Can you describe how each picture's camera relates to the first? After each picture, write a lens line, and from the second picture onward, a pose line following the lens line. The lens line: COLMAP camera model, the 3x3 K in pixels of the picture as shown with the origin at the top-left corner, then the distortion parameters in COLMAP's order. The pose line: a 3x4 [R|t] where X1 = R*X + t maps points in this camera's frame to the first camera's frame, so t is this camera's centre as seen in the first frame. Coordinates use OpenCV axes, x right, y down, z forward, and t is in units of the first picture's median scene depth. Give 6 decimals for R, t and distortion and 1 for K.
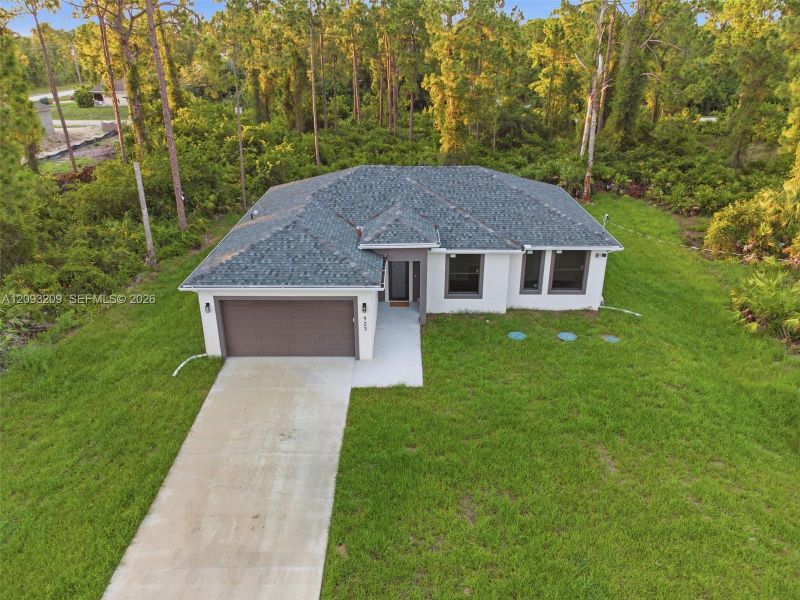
lens RADIAL K [[600.2, 0, 400.1], [0, 600.2, 294.0], [0, 0, 1]] dist [0.036470, 0.000578]
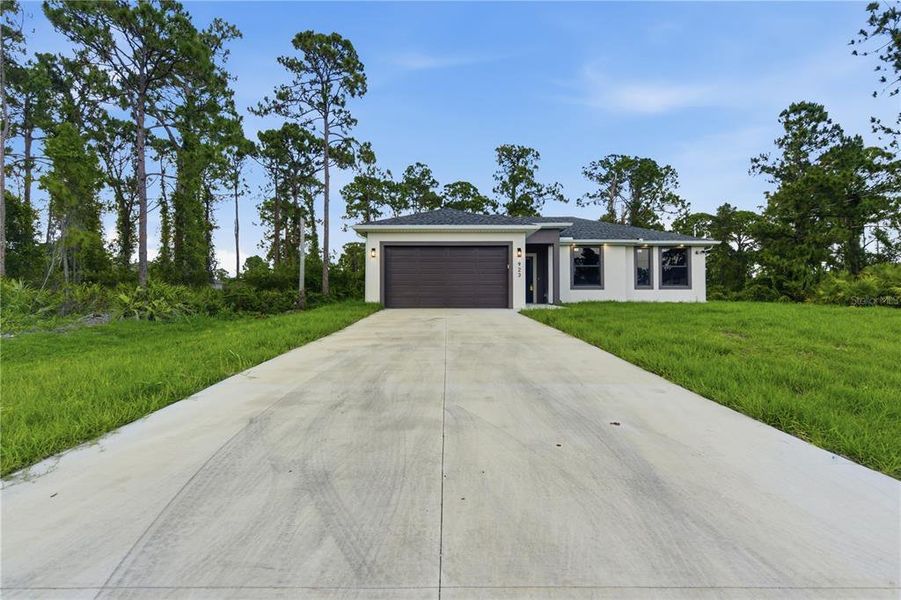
lens RADIAL K [[412.6, 0, 455.5], [0, 412.6, 292.6], [0, 0, 1]] dist [0.006297, -0.003846]
pose [[0.999751, -0.000352, 0.022311, -0.160689], [0.009346, 0.914544, -0.404379, 0.326320], [-0.020262, 0.404487, 0.914319, 0.301948]]
